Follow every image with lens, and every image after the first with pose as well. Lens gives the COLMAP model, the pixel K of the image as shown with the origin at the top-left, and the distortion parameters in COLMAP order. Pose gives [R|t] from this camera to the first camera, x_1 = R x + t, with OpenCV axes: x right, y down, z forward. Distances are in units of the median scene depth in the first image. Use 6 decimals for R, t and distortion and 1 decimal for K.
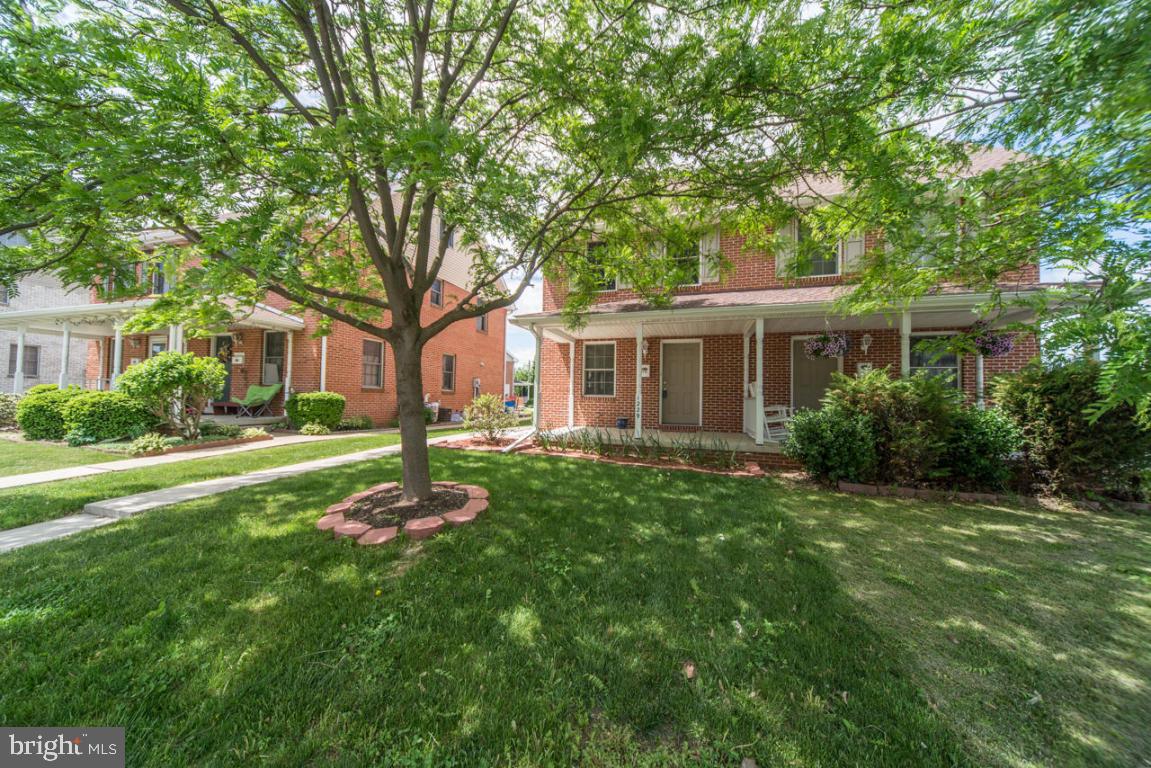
lens RADIAL K [[403.5, 0, 574.5], [0, 403.5, 390.1], [0, 0, 1]] dist [0.005662, -0.000207]
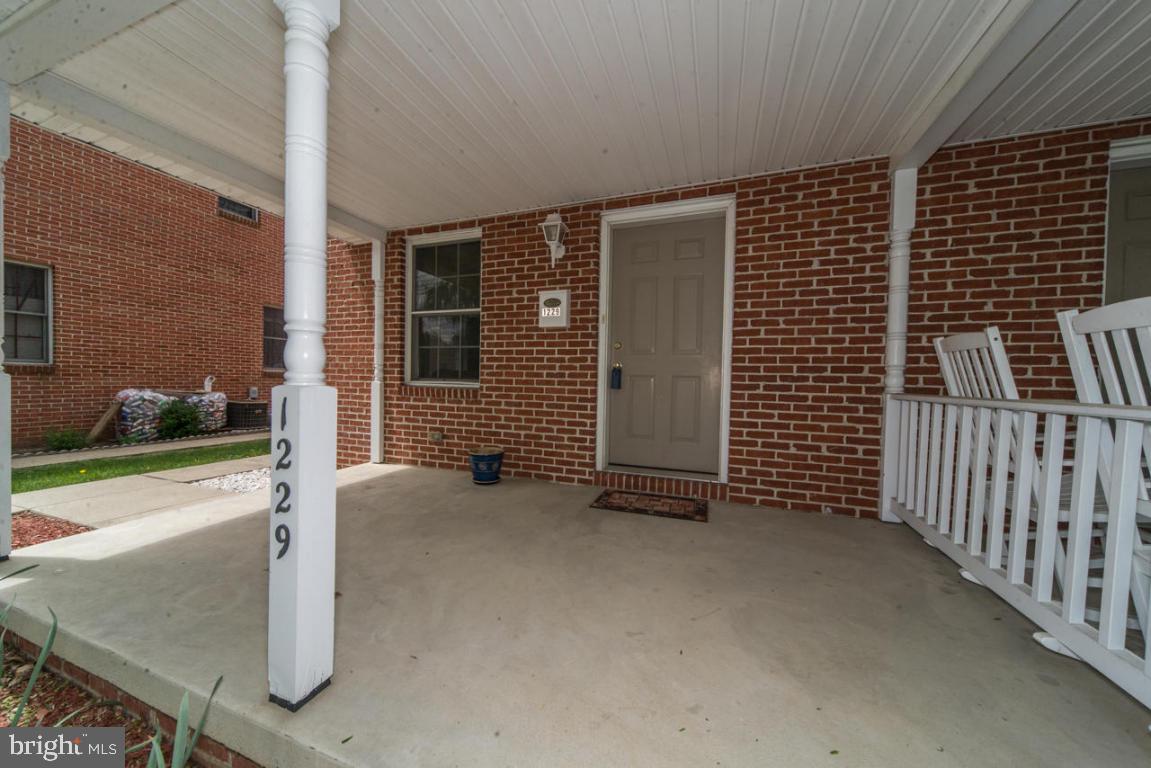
lens RADIAL K [[403.5, 0, 574.5], [0, 403.5, 390.1], [0, 0, 1]] dist [0.005662, -0.000207]
pose [[0.999493, -0.001462, -0.031803, 0.254824], [0.003176, 0.998540, 0.053930, 0.001216], [0.031678, -0.054004, 0.998038, 0.845094]]
